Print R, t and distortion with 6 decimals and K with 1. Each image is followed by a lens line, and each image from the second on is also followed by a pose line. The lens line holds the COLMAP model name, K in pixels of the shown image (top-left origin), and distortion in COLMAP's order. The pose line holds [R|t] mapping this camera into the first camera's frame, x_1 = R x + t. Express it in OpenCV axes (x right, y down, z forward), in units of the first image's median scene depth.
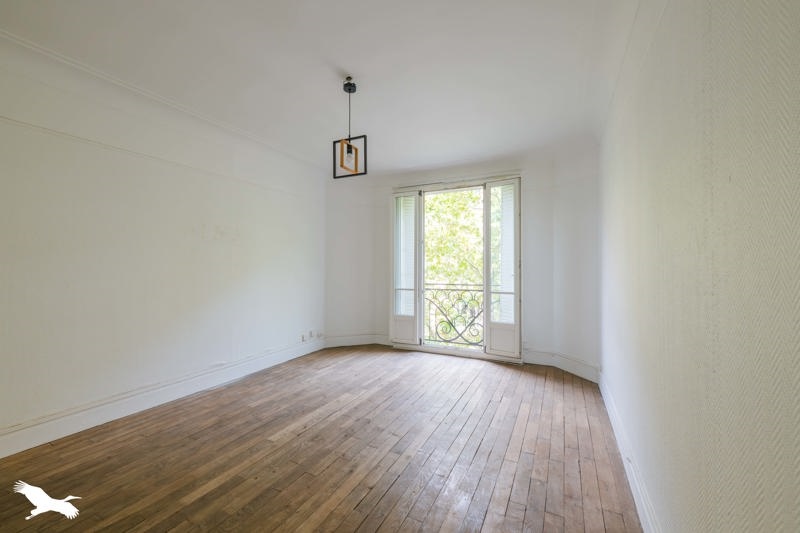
lens RADIAL K [[318.1, 0, 401.2], [0, 318.1, 264.0], [0, 0, 1]] dist [0.003266, 0.000721]
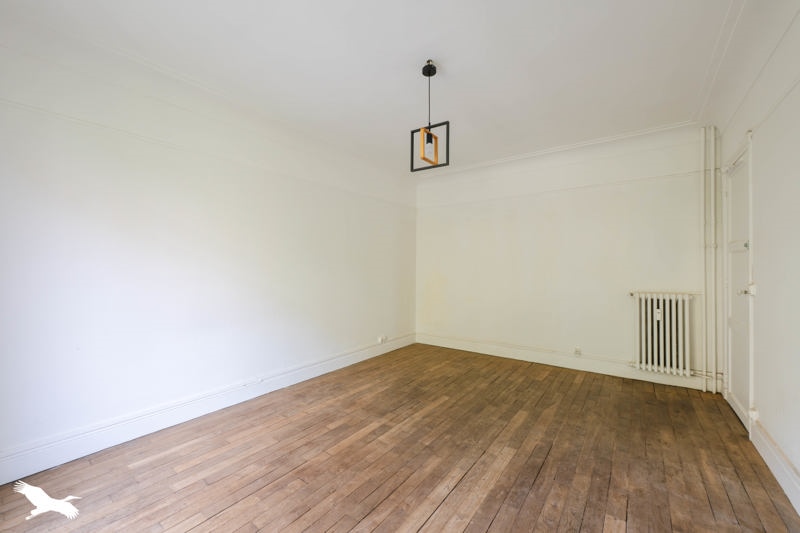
lens RADIAL K [[318.1, 0, 404.2], [0, 318.1, 265.5], [0, 0, 1]] dist [0.003266, 0.000721]
pose [[-0.986302, 0.001726, 0.164941, -0.233094], [-0.000050, 0.999942, -0.010766, 0.011104], [-0.164950, -0.010627, -0.986245, 1.845377]]
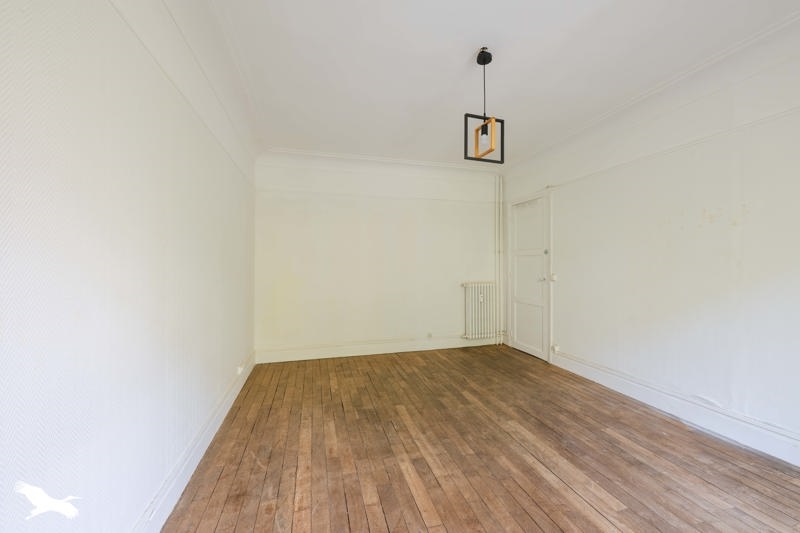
lens RADIAL K [[318.1, 0, 399.9], [0, 318.1, 265.7], [0, 0, 1]] dist [0.003266, 0.000721]
pose [[-0.734546, 0.003637, -0.678549, 0.575641], [0.006383, 0.999978, -0.001550, 0.008761], [0.678529, -0.005470, -0.734553, 1.433379]]
